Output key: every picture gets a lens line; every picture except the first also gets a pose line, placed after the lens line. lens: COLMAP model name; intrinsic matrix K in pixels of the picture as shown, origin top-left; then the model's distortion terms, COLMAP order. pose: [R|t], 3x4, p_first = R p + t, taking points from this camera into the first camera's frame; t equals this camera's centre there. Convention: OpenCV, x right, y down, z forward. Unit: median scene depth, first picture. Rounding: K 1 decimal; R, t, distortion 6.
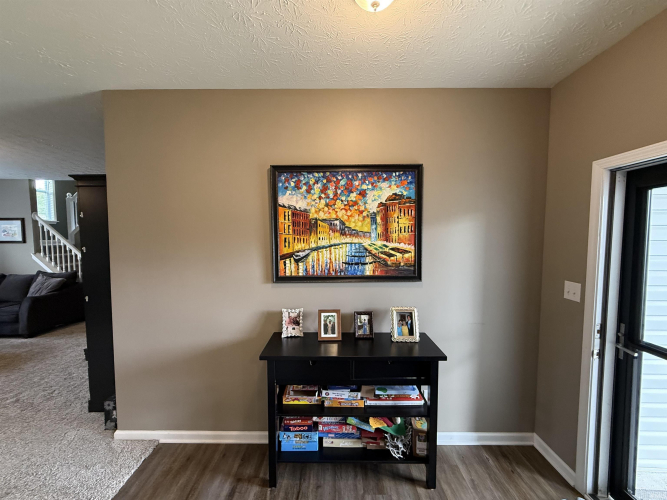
lens RADIAL K [[271.0, 0, 332.7], [0, 271.0, 249.7], [0, 0, 1]] dist [-0.000512, -0.000125]
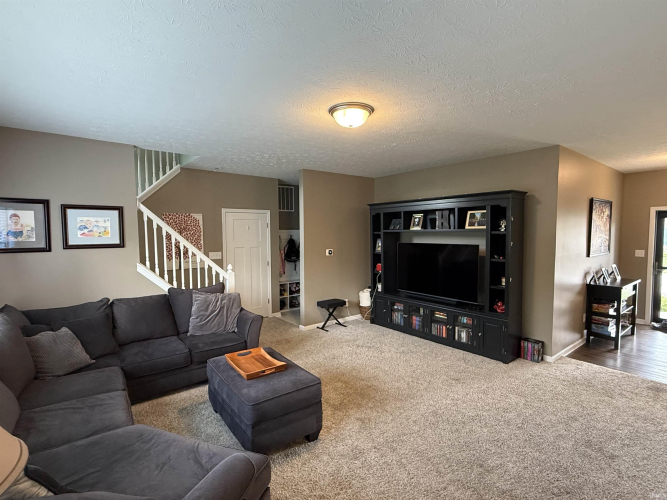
lens RADIAL K [[330.0, 0, 330.7], [0, 330.0, 251.3], [0, 0, 1]] dist [-0.006010, 0.000475]
pose [[0.785535, -0.035138, 0.617819, -1.234794], [0.038796, 0.999219, 0.007501, -0.002499], [-0.617600, 0.018077, 0.786284, 0.118683]]
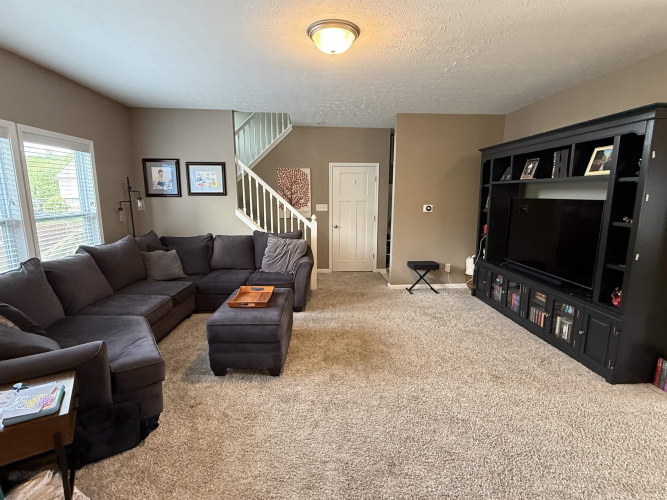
lens RADIAL K [[330.0, 0, 329.4], [0, 330.0, 250.7], [0, 0, 1]] dist [-0.006010, 0.000475]
pose [[0.998209, -0.001772, 0.059790, -0.900469], [-0.004892, 0.993794, 0.111124, 0.027307], [-0.059616, -0.111218, 0.992006, 0.023540]]
